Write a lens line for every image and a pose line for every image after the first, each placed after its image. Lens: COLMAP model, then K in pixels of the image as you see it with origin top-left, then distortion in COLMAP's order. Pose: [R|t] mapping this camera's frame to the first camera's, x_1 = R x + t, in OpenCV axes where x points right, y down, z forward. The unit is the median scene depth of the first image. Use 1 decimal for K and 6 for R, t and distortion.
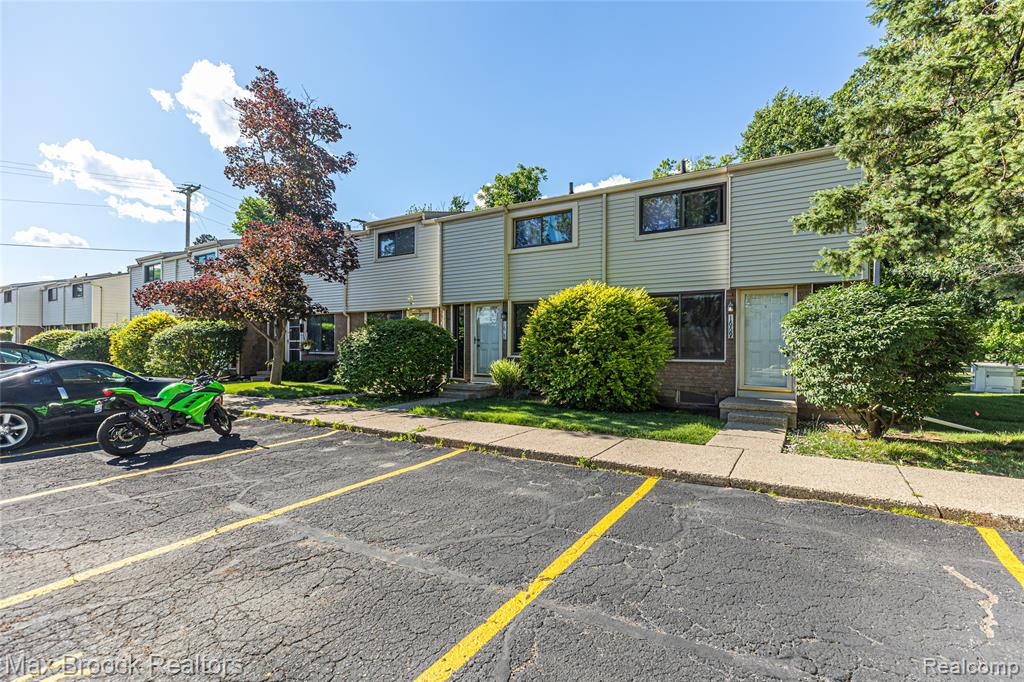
lens RADIAL K [[454.4, 0, 518.7], [0, 454.4, 343.6], [0, 0, 1]] dist [0.000796, 0.000424]
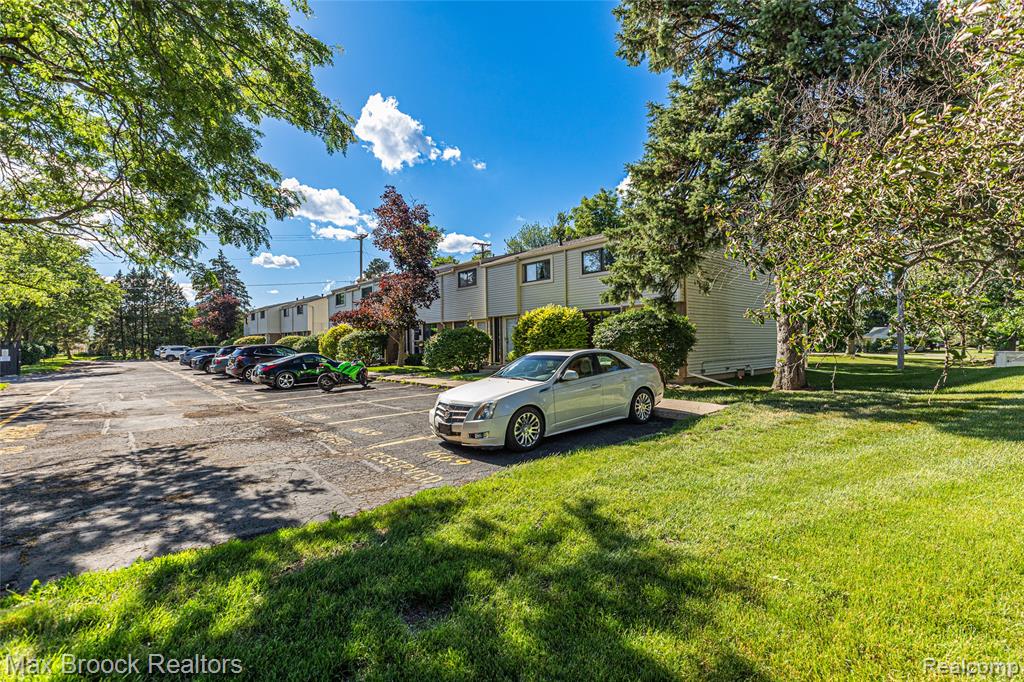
lens RADIAL K [[454.4, 0, 518.7], [0, 454.4, 343.6], [0, 0, 1]] dist [0.000796, 0.000424]
pose [[0.951358, -0.010613, -0.307904, 0.649797], [0.011929, 0.999926, 0.002393, 0.004793], [0.307856, -0.005949, 0.951414, -0.750351]]
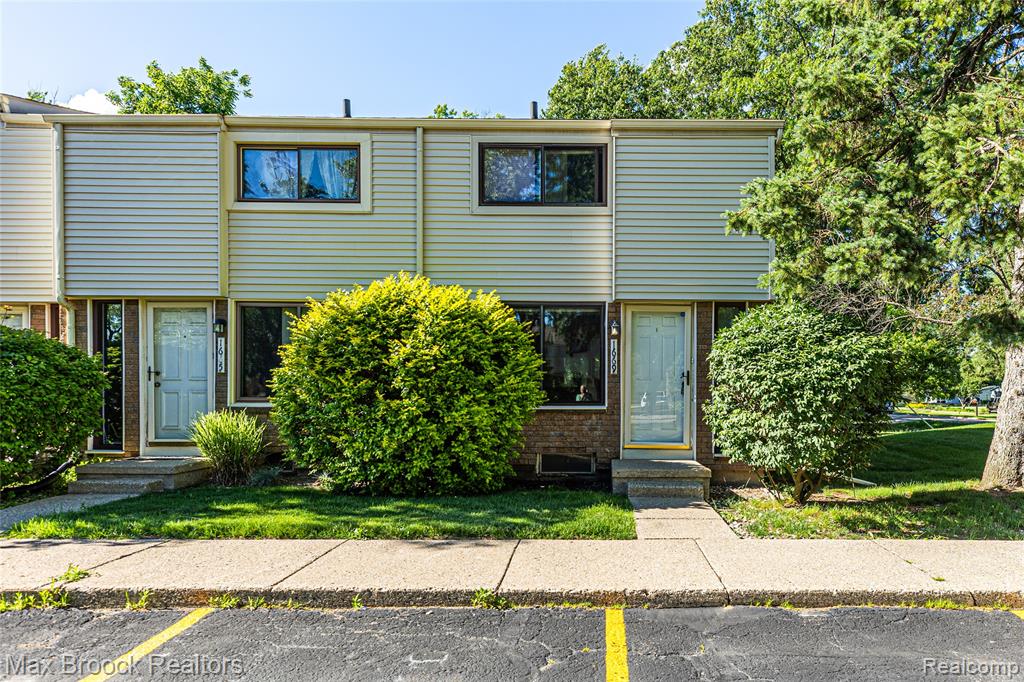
lens RADIAL K [[657.3, 0, 512.1], [0, 657.3, 389.5], [0, 0, 1]] dist [0.002015, 0.001678]
pose [[0.854949, -0.002787, 0.518705, -0.174473], [-0.004166, 0.999916, 0.012238, -0.000037], [-0.518696, -0.012624, 0.854866, 0.228055]]
